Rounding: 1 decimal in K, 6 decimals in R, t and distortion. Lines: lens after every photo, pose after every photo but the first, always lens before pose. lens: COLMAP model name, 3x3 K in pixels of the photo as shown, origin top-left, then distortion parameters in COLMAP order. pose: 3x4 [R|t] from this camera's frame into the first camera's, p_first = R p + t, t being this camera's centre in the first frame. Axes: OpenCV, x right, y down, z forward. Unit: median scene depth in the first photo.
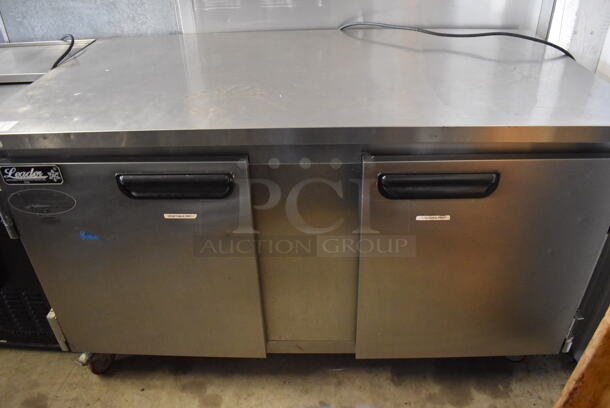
lens RADIAL K [[489.2, 0, 305.0], [0, 489.2, 204.0], [0, 0, 1]] dist [-0.079067, -0.001633]
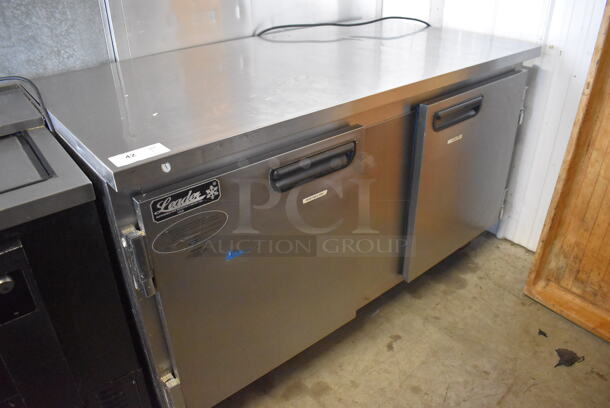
lens RADIAL K [[499.9, 0, 306.1], [0, 499.9, 229.2], [0, 0, 1]] dist [-0.065710, -0.005436]
pose [[0.728934, -0.341988, 0.593042, -0.751151], [0.368107, 0.926192, 0.081649, -0.004382], [-0.577194, 0.158786, 0.801021, 0.113247]]
